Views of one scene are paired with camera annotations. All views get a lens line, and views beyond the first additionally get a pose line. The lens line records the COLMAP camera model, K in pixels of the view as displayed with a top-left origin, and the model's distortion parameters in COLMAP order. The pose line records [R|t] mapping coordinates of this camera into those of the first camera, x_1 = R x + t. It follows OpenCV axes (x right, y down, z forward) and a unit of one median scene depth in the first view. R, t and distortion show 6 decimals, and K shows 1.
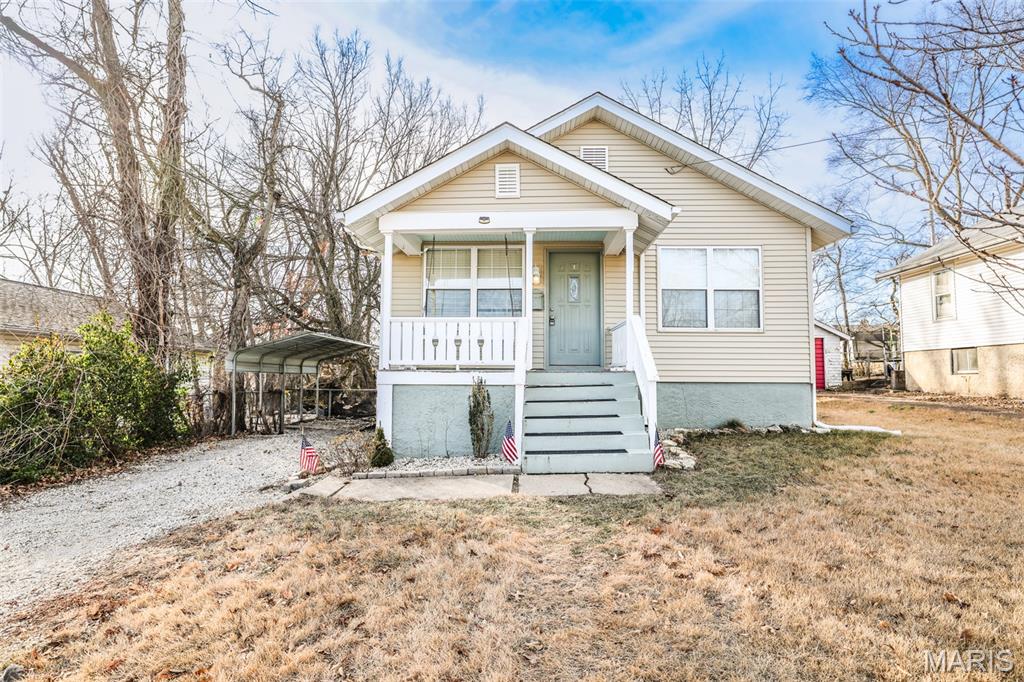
lens RADIAL K [[597.1, 0, 510.5], [0, 597.1, 338.3], [0, 0, 1]] dist [0.001247, -0.000382]
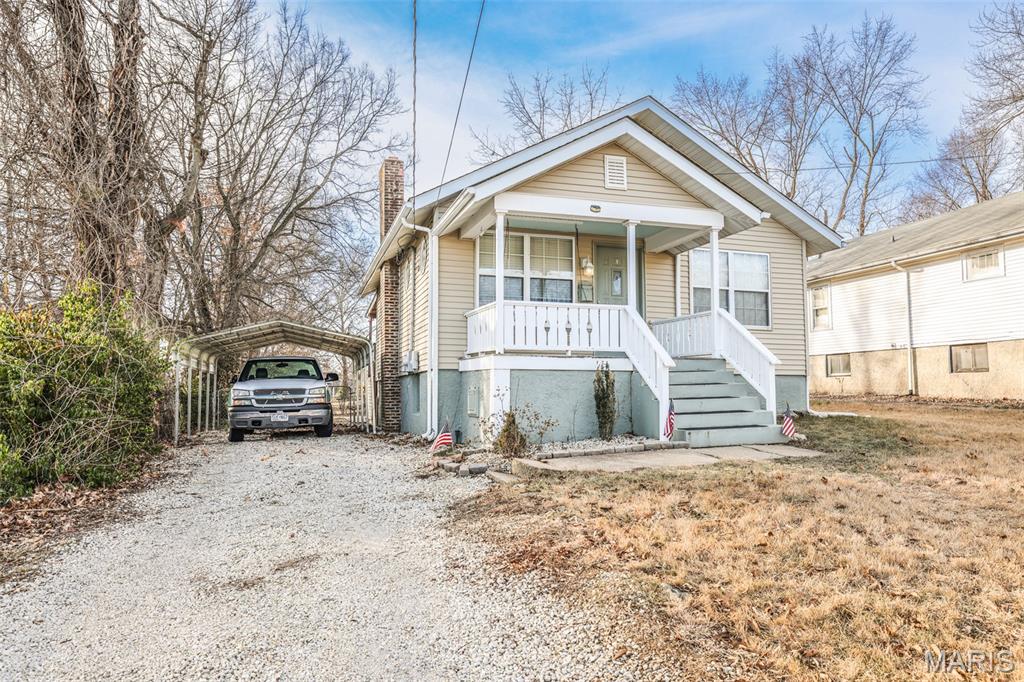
lens RADIAL K [[663.2, 0, 513.2], [0, 663.2, 343.2], [0, 0, 1]] dist [0.002994, 0.000740]
pose [[0.942201, 0.022223, 0.334310, -0.537297], [-0.019152, 0.999739, -0.012479, 0.046740], [-0.334500, 0.005355, 0.942380, -0.016523]]
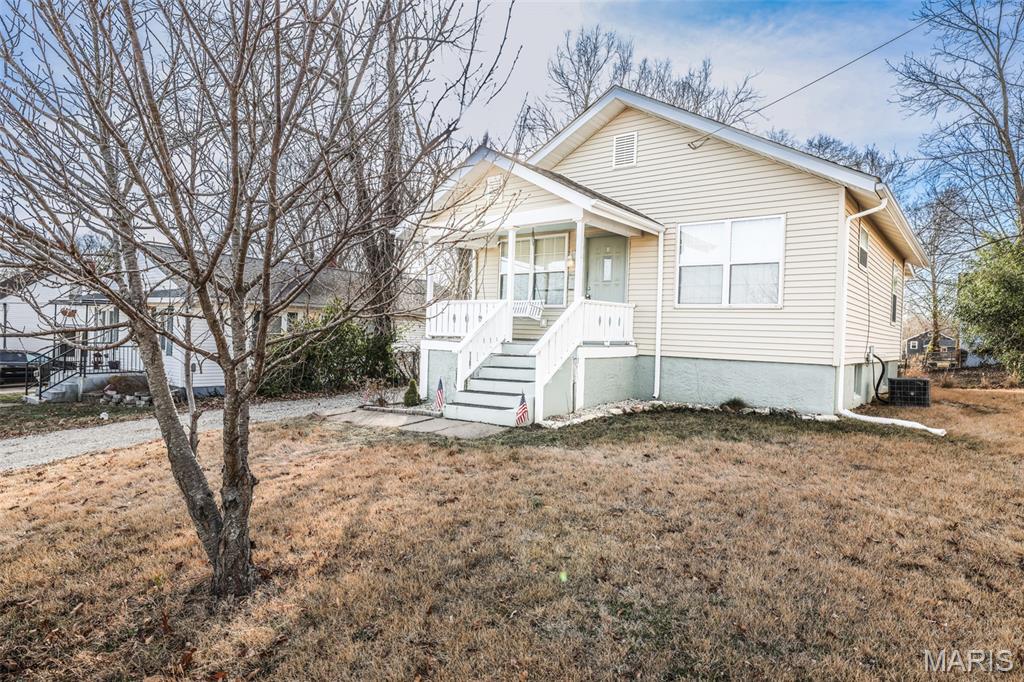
lens RADIAL K [[597.3, 0, 512.0], [0, 597.3, 341.0], [0, 0, 1]] dist [0.001429, 0.001464]
pose [[0.802969, 0.026160, -0.595446, 0.763103], [0.005033, 0.998703, 0.050663, -0.009352], [0.595999, -0.043677, 0.801796, 0.007389]]
